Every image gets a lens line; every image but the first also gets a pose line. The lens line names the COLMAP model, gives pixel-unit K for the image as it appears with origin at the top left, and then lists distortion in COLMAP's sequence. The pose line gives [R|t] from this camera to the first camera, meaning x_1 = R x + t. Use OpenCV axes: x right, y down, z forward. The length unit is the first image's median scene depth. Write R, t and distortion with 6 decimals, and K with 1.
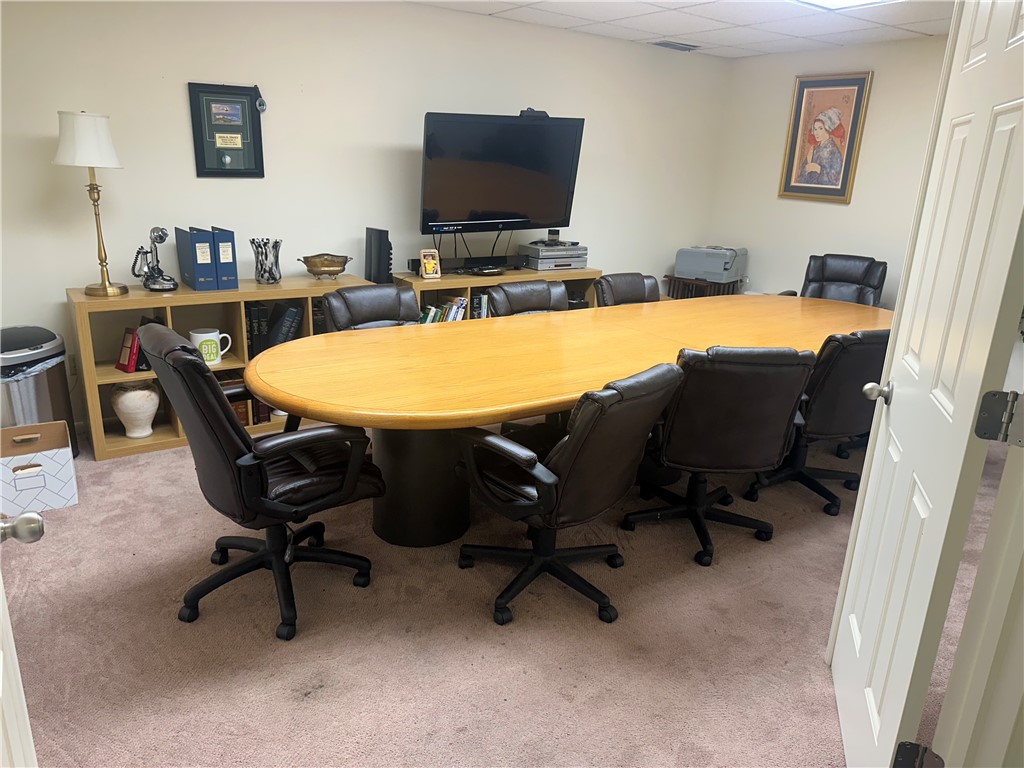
lens RADIAL K [[710.6, 0, 512.0], [0, 710.6, 384.0], [0, 0, 1]] dist [0.144819, -0.258298]
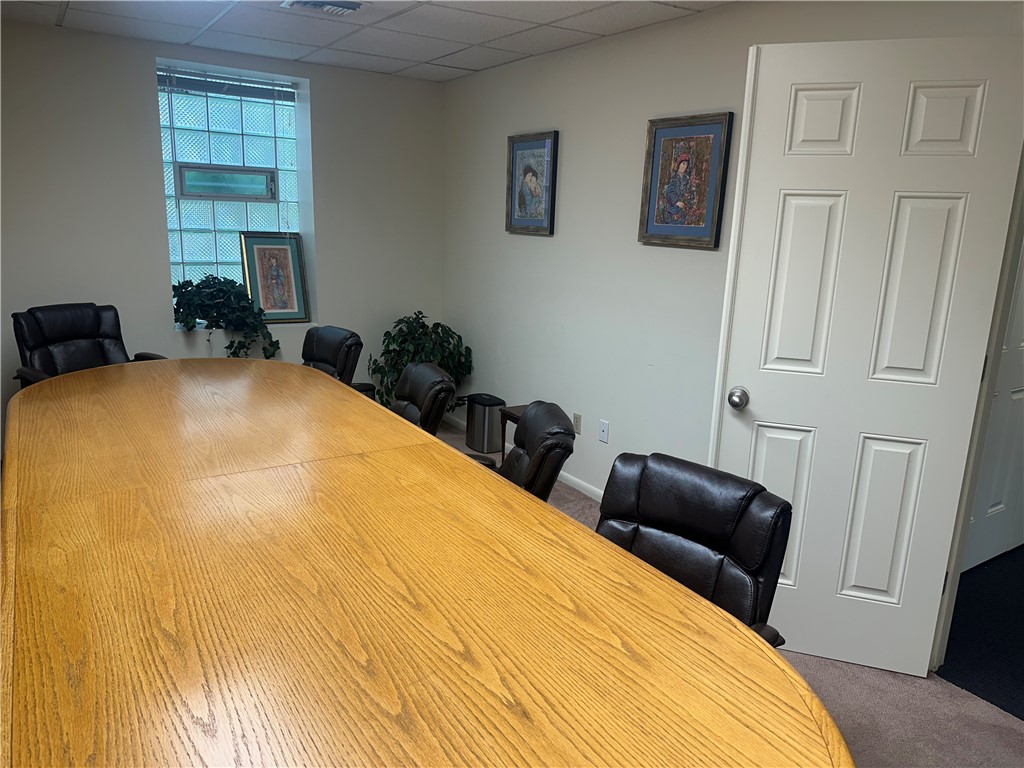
lens RADIAL K [[710.6, 0, 512.0], [0, 710.6, 384.0], [0, 0, 1]] dist [0.144819, -0.258298]
pose [[0.022120, -0.263263, 0.964471, -0.302356], [0.256435, 0.933926, 0.249044, -0.184523], [-0.966308, 0.241815, 0.088168, 0.546015]]
